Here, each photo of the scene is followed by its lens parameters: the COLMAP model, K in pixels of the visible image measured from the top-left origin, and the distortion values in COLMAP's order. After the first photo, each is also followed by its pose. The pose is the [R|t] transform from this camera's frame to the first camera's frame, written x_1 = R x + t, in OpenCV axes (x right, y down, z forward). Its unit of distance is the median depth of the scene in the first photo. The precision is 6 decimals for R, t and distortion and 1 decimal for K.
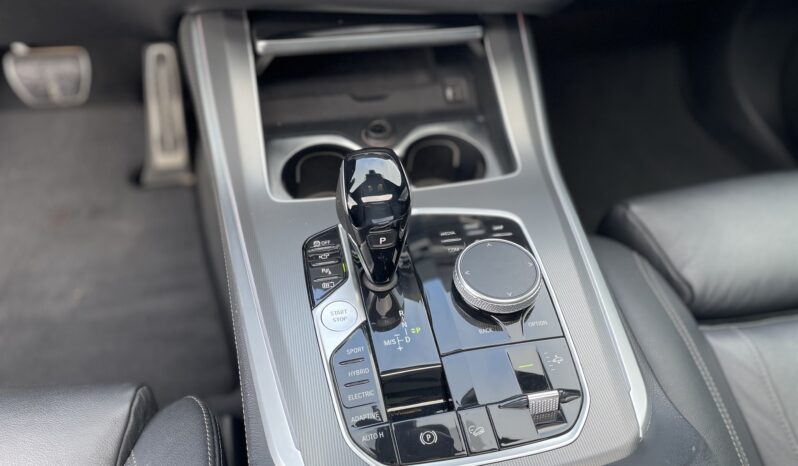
lens RADIAL K [[598.5, 0, 399.0], [0, 598.5, 233.0], [0, 0, 1]] dist [0.079979, -0.084446]
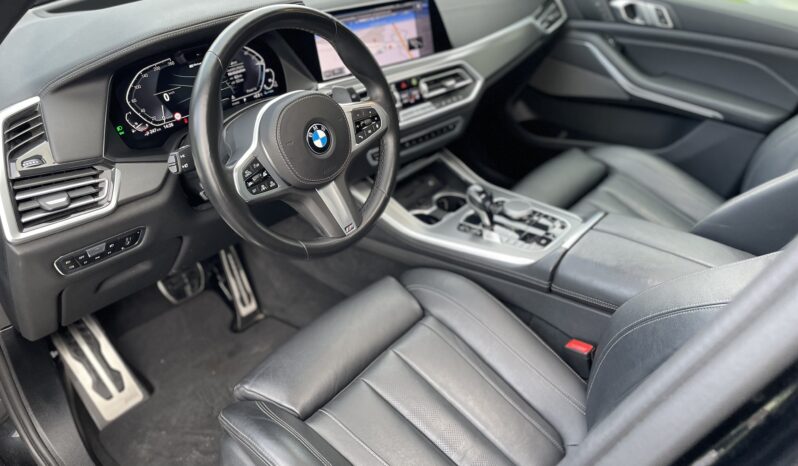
lens RADIAL K [[598.5, 0, 399.0], [0, 598.5, 233.0], [0, 0, 1]] dist [0.079979, -0.084446]
pose [[0.788208, -0.387371, 0.478197, -1.376020], [0.508852, 0.847256, -0.152404, 0.260469], [-0.346118, 0.363457, 0.864928, -1.056666]]
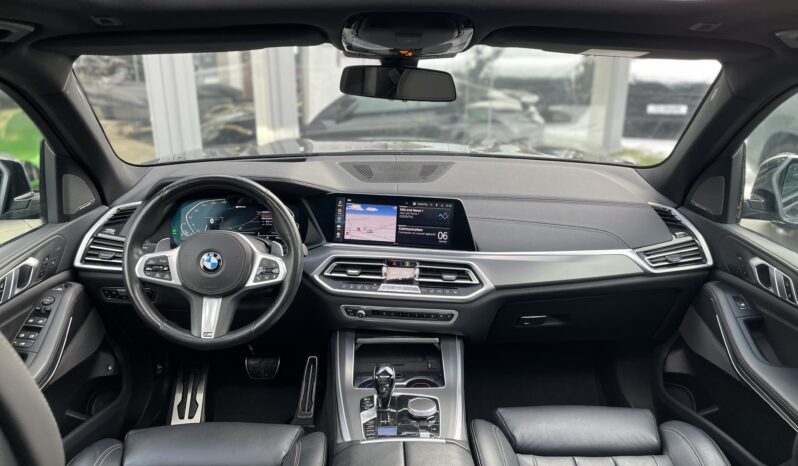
lens RADIAL K [[598.5, 0, 399.0], [0, 598.5, 233.0], [0, 0, 1]] dist [0.079979, -0.084446]
pose [[0.982978, -0.003042, -0.183699, 0.463184], [-0.104770, 0.812073, -0.574074, 0.847000], [0.150923, 0.583548, 0.797931, -1.466400]]
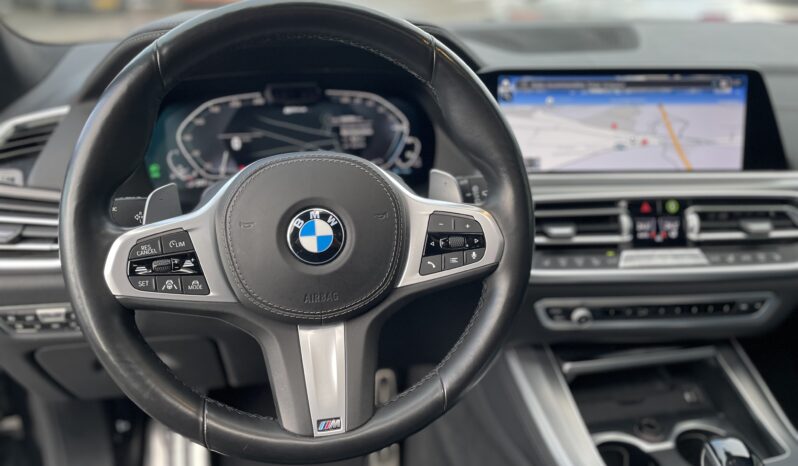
lens RADIAL K [[598.5, 0, 399.0], [0, 598.5, 233.0], [0, 0, 1]] dist [0.079979, -0.084446]
pose [[0.997177, -0.063080, -0.040718, -0.515455], [0.034168, 0.864179, -0.502022, 0.112030], [0.066856, 0.499214, 0.863896, -0.393840]]
